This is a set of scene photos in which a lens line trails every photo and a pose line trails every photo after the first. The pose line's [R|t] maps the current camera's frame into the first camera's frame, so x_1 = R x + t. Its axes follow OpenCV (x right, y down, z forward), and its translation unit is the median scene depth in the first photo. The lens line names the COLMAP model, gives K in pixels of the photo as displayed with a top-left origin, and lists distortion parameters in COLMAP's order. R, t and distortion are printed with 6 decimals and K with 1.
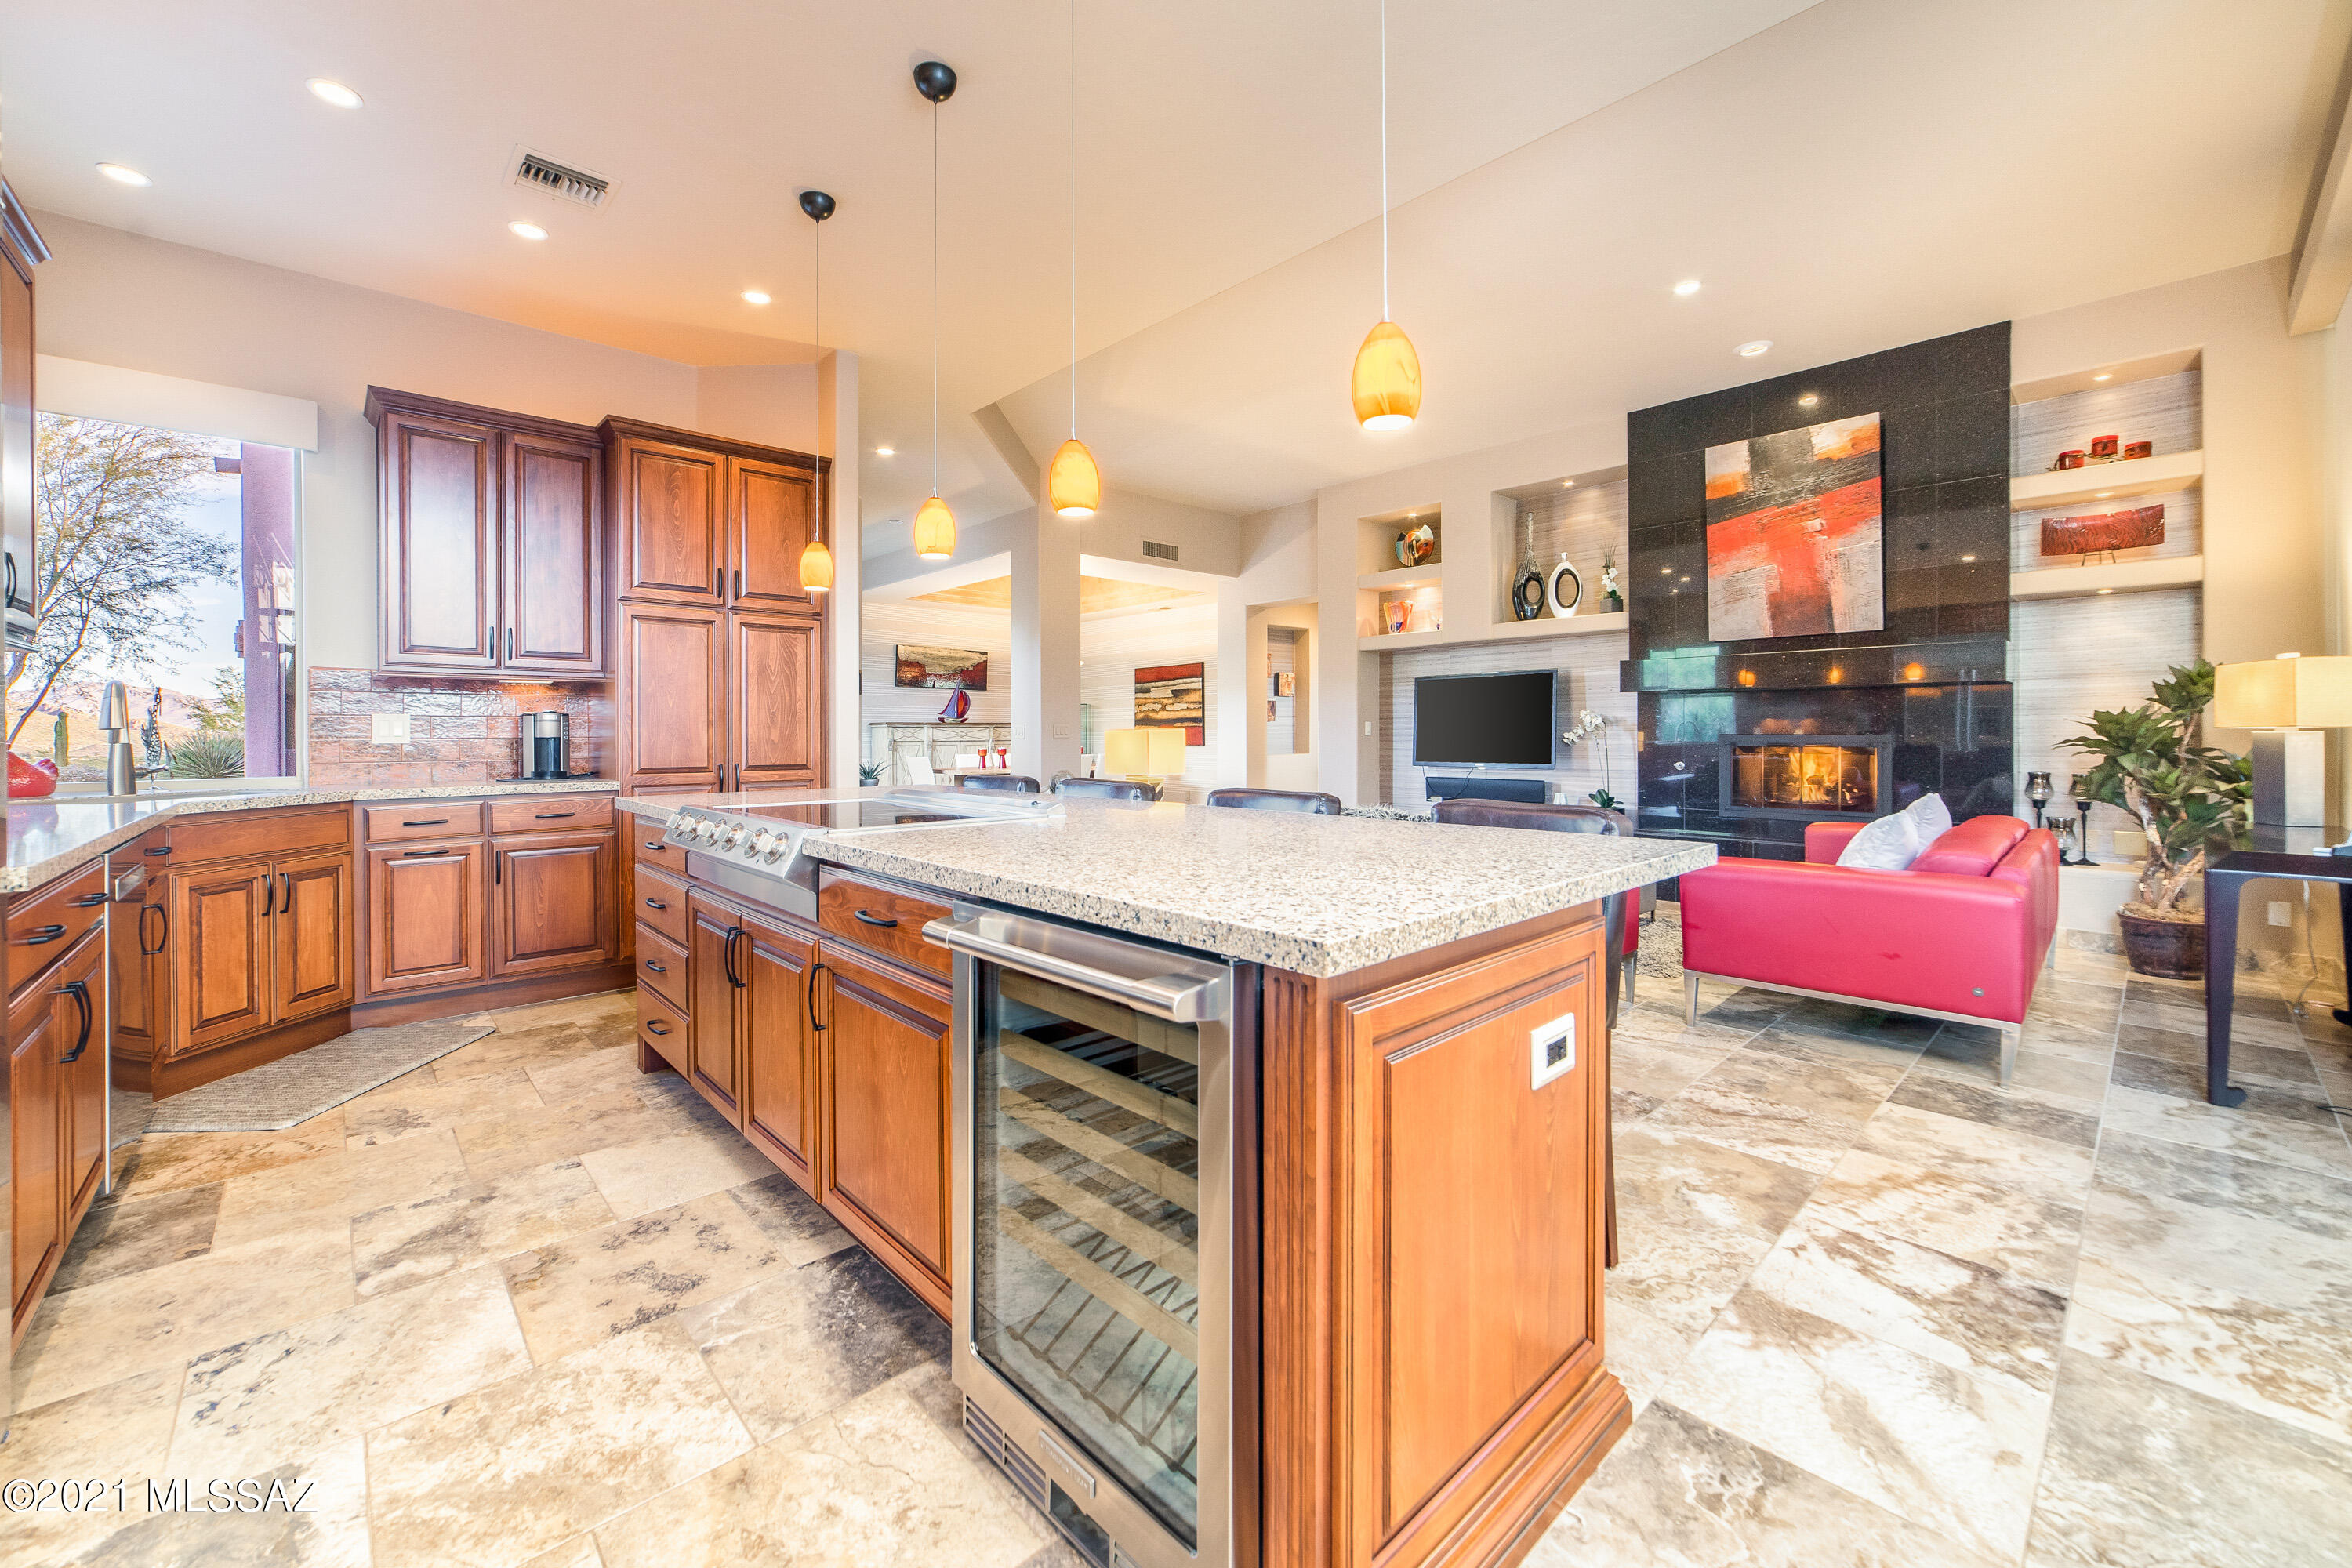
lens RADIAL K [[931.4, 0, 1180.5], [0, 931.4, 731.1], [0, 0, 1]] dist [-0.019865, 0.006140]
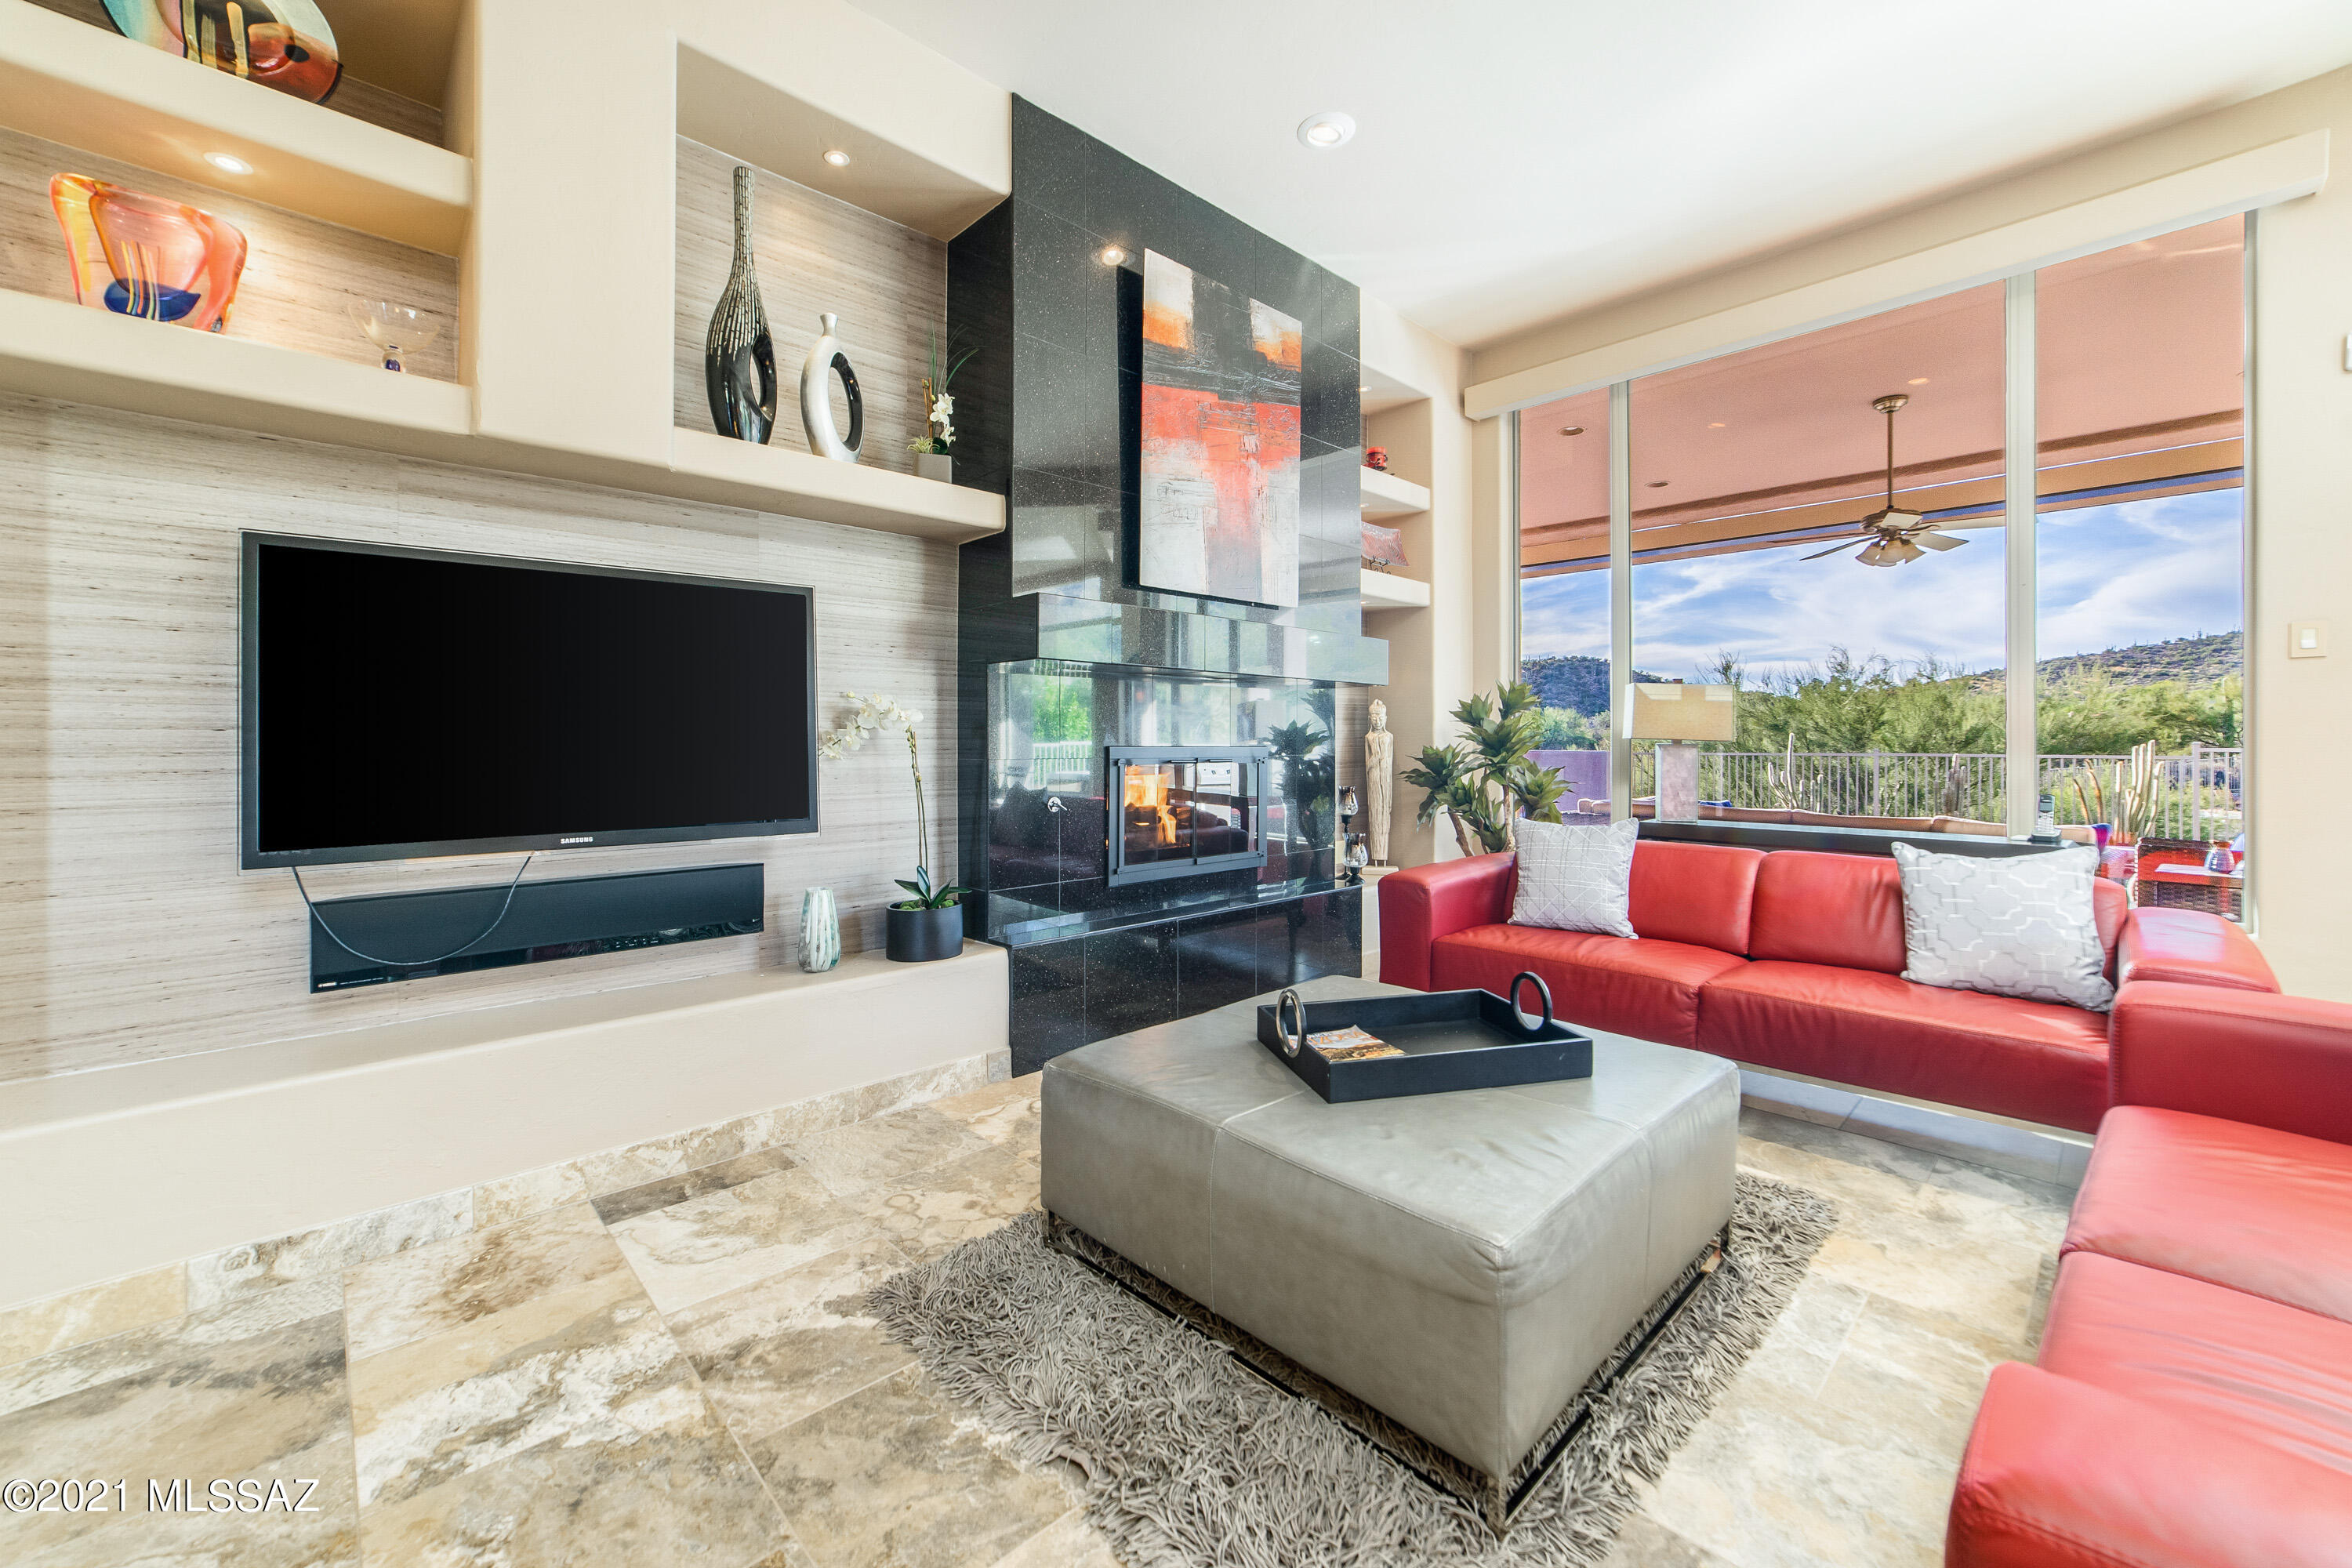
lens RADIAL K [[931.4, 0, 1166.9], [0, 931.4, 748.6], [0, 0, 1]] dist [-0.019865, 0.006140]
pose [[0.000350, -0.005574, 0.999984, -0.010688], [-0.004569, 0.999974, 0.005576, 0.002168], [-0.999990, -0.004571, 0.000325, 1.101829]]
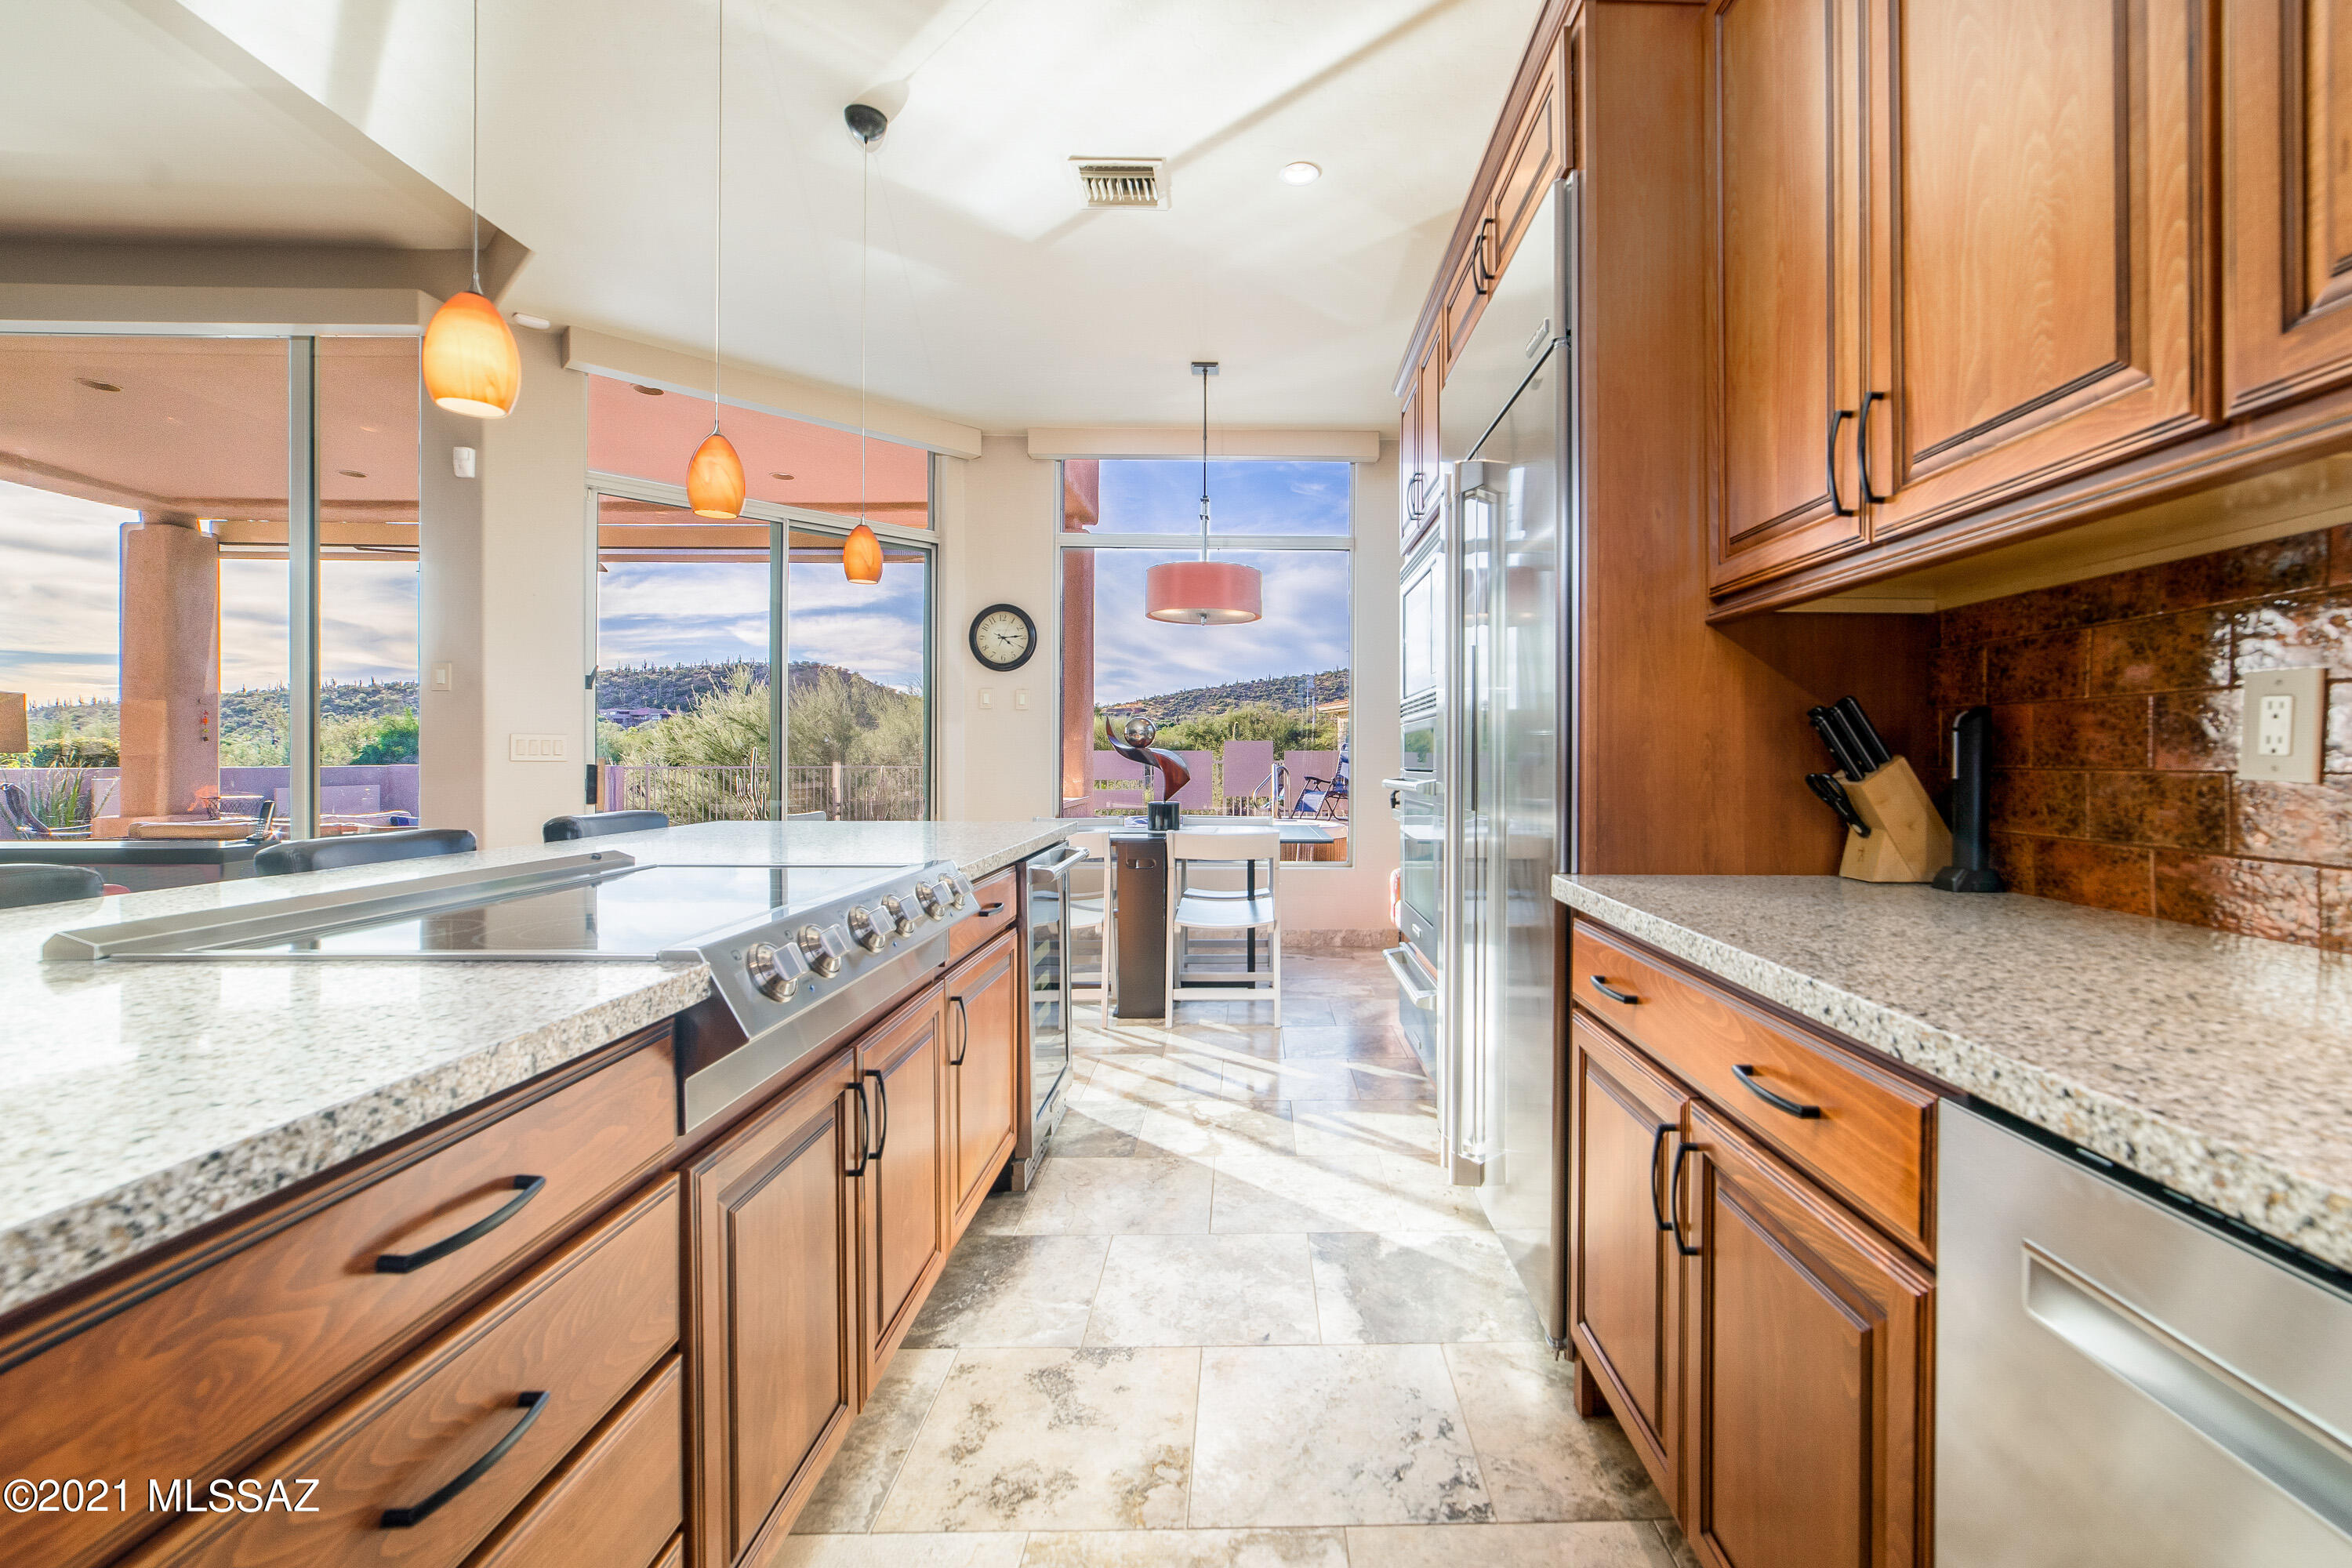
lens RADIAL K [[1018.8, 0, 1253.8], [0, 1018.8, 757.3], [0, 0, 1]] dist [0.003865, -0.001501]
pose [[-0.735174, -0.001217, 0.677877, -0.470404], [-0.006887, 0.999960, -0.005674, 0.003584], [-0.677843, -0.008840, -0.735153, 0.556704]]
